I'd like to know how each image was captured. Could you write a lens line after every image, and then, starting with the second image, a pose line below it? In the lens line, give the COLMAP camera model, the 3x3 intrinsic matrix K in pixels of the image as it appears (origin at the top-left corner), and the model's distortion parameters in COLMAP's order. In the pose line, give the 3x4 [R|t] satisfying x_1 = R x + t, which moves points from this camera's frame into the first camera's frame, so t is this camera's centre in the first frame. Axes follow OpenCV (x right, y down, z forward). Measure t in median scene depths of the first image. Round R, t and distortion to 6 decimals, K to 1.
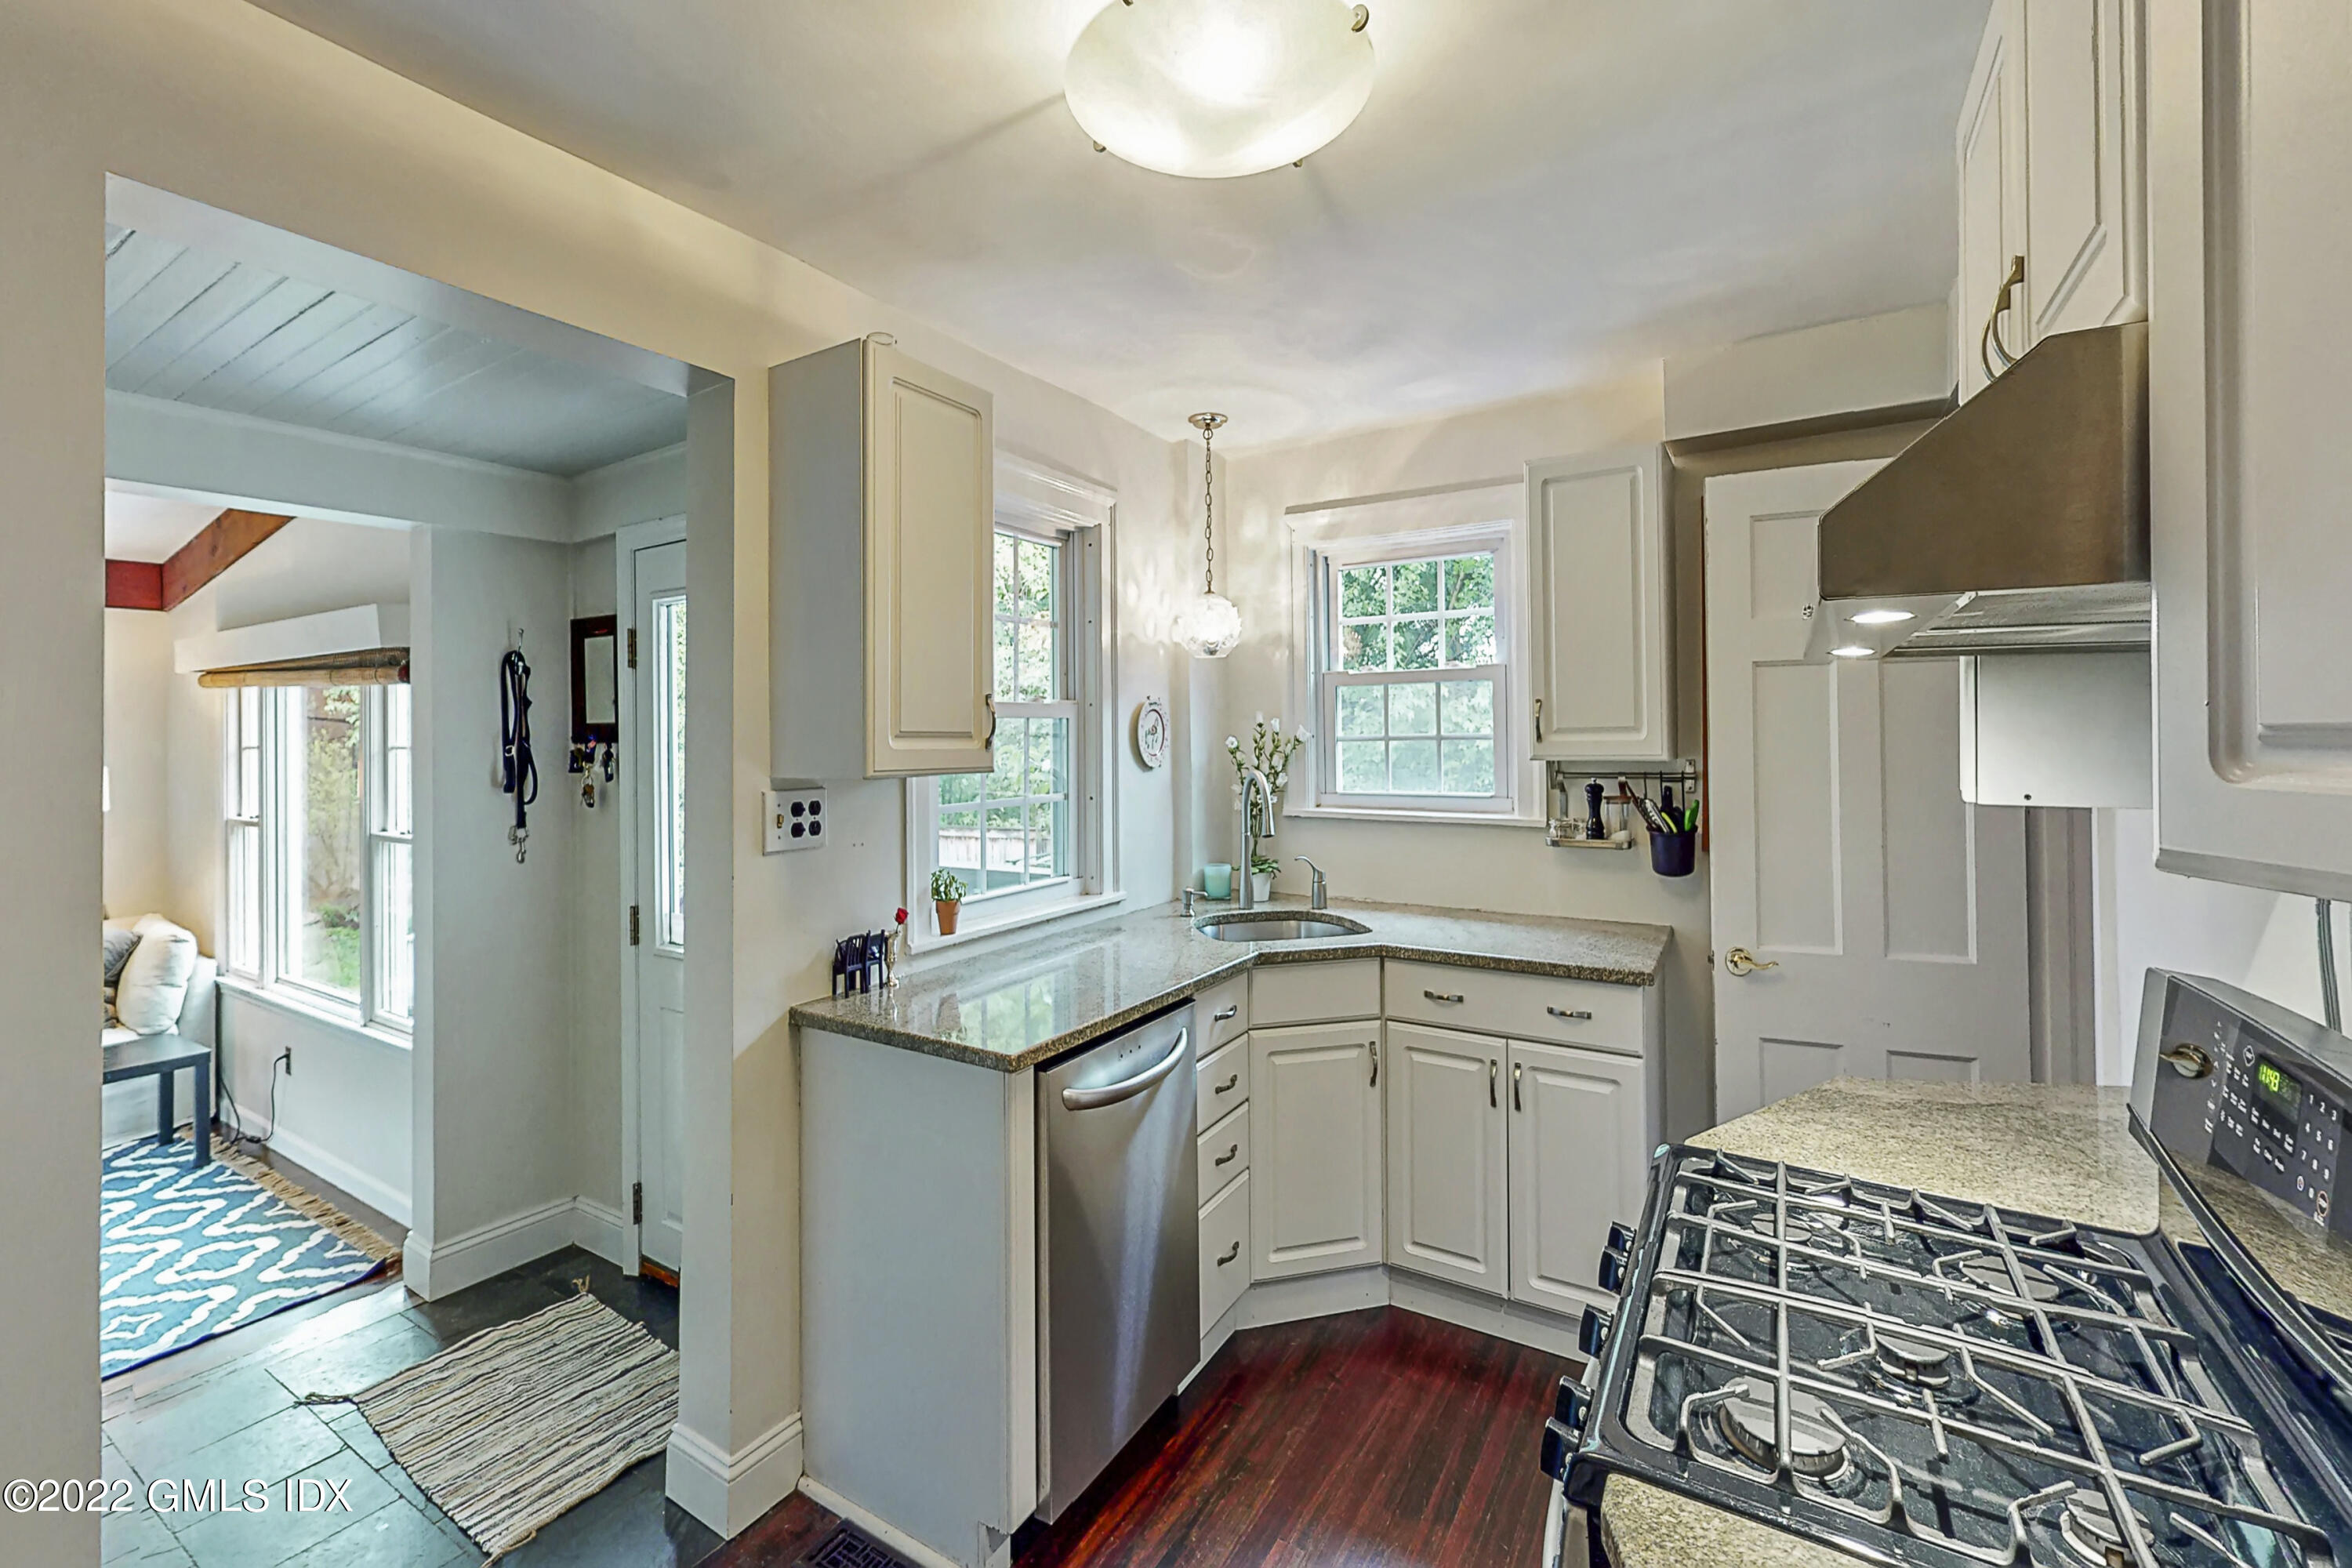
lens RADIAL K [[966.4, 0, 1184.0], [0, 966.4, 731.2], [0, 0, 1]] dist [-0.000072, 0.000087]
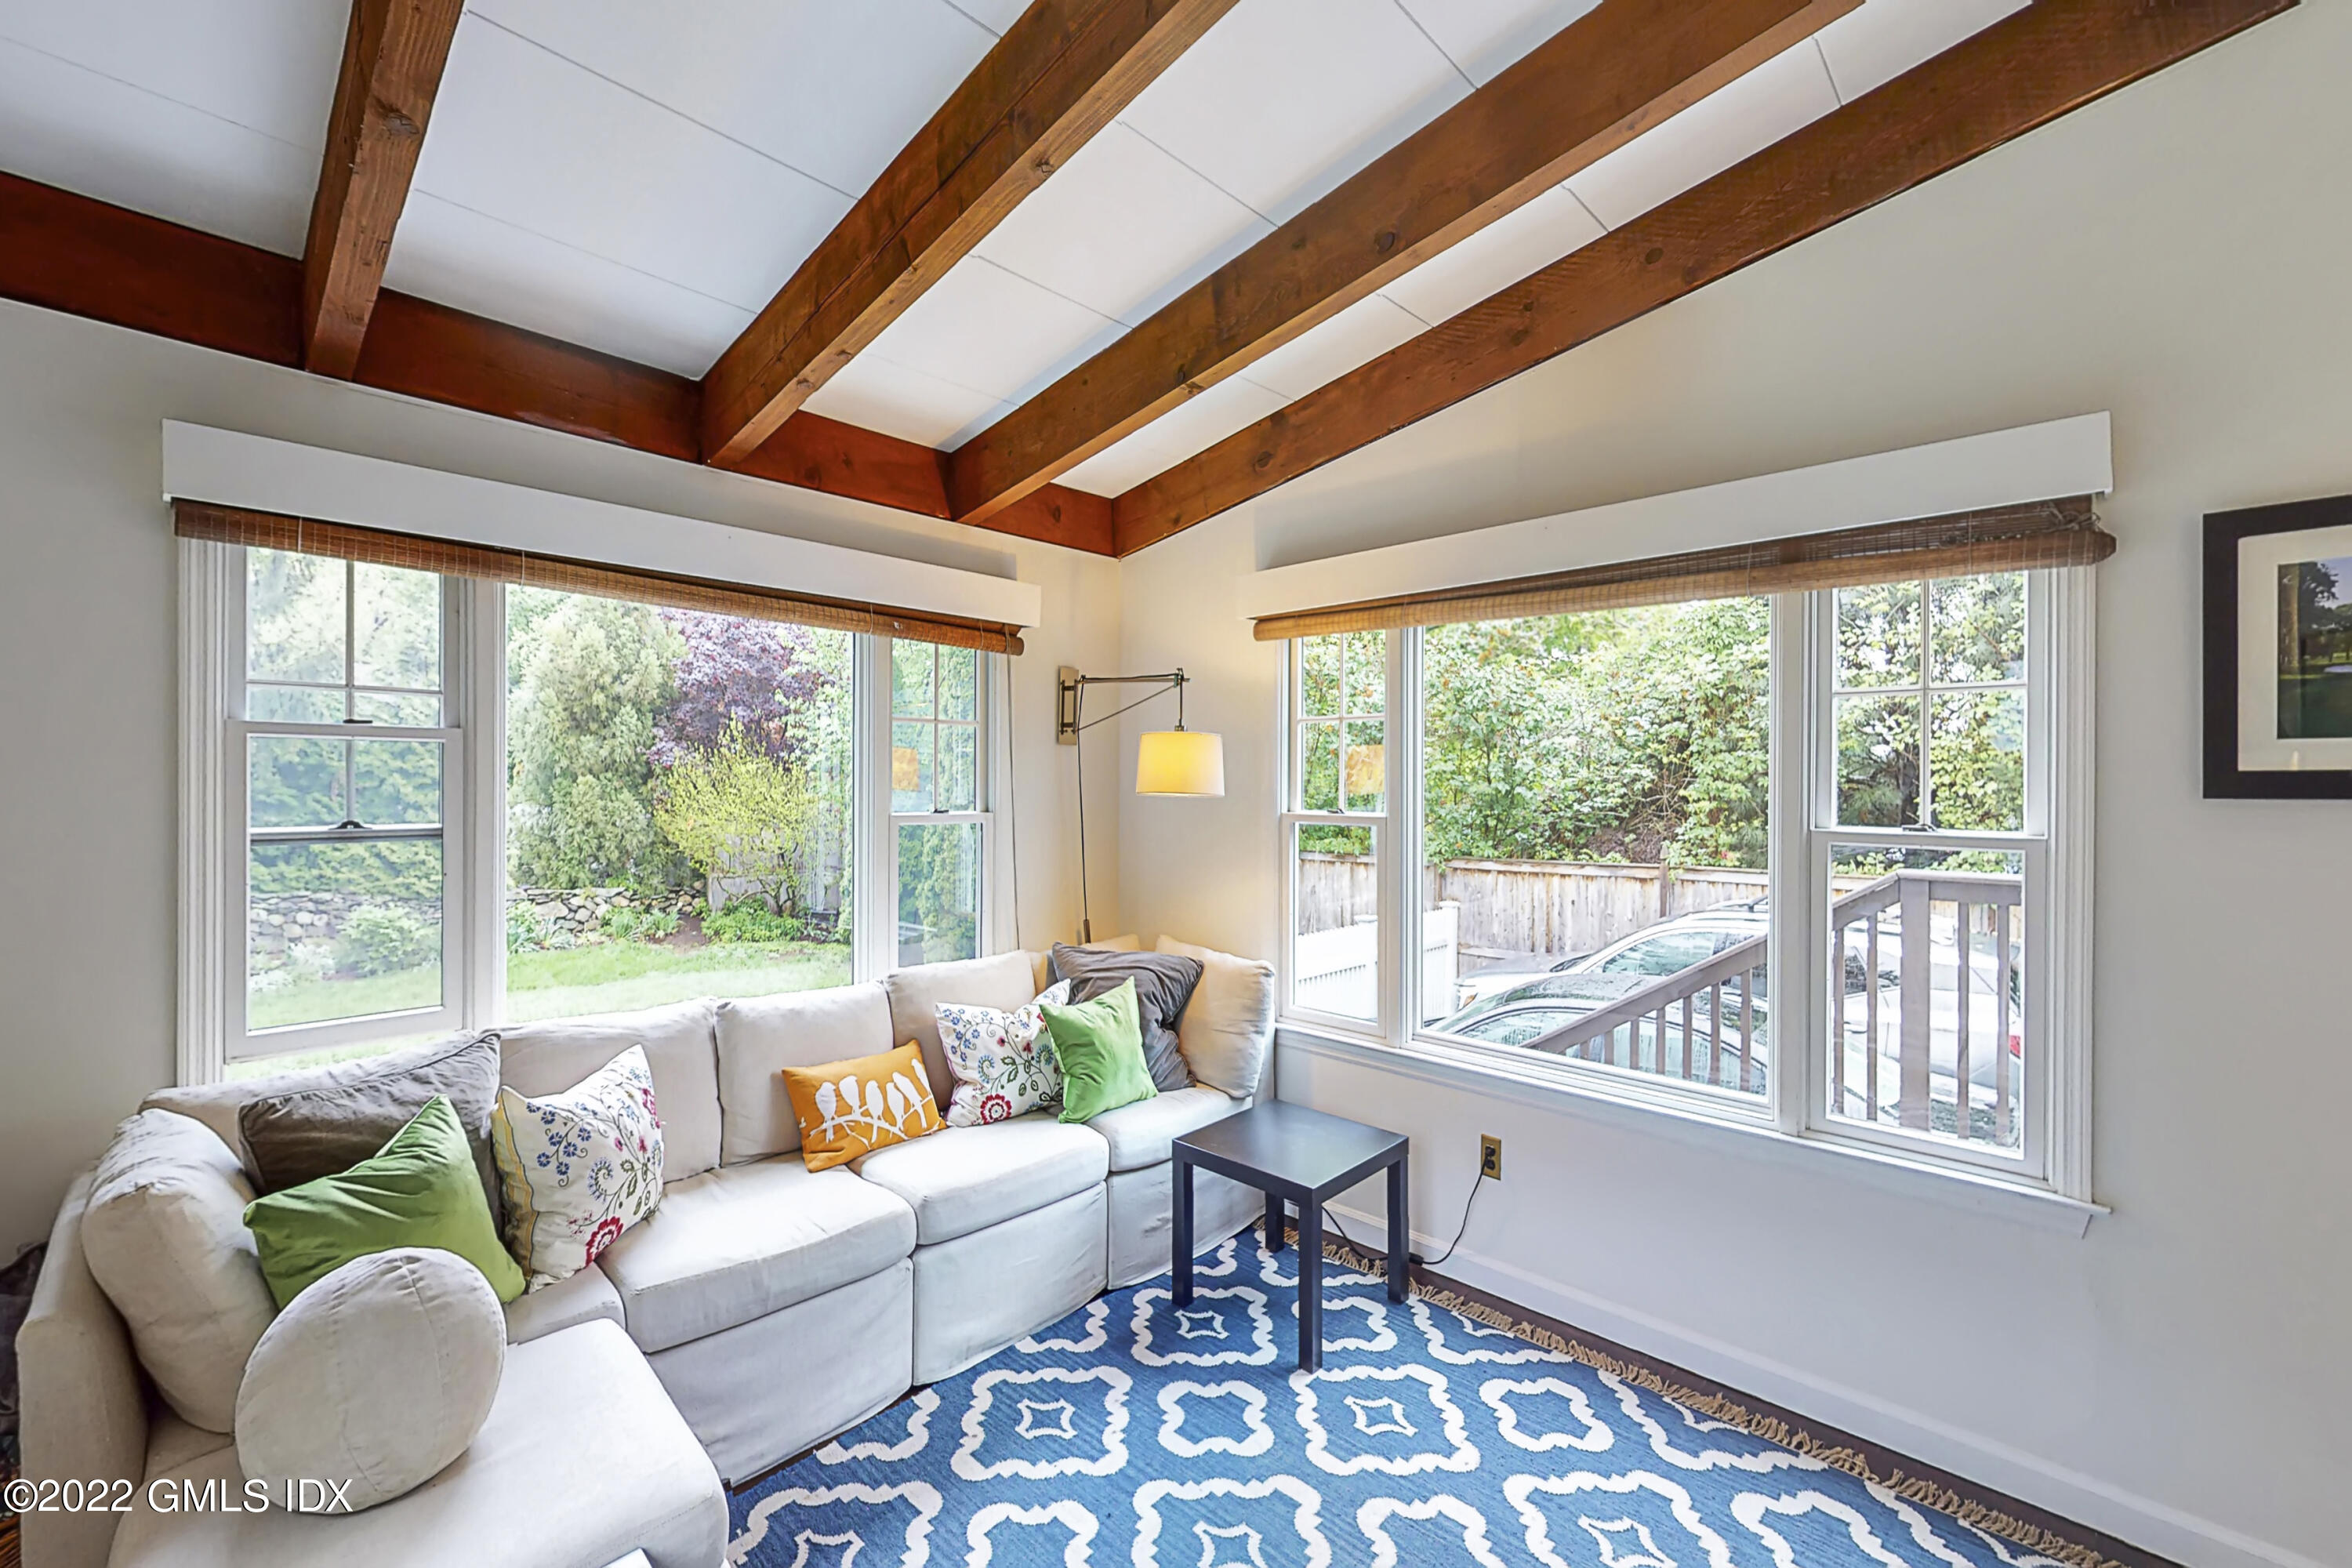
lens RADIAL K [[954.2, 0, 1176.0], [0, 954.2, 784.0], [0, 0, 1]] dist [0.001266, 0.000134]
pose [[0.977154, 0.009275, -0.212329, -0.960377], [-0.007449, 0.999928, 0.009401, 0.064187], [0.212401, -0.007604, 0.977153, 0.268535]]
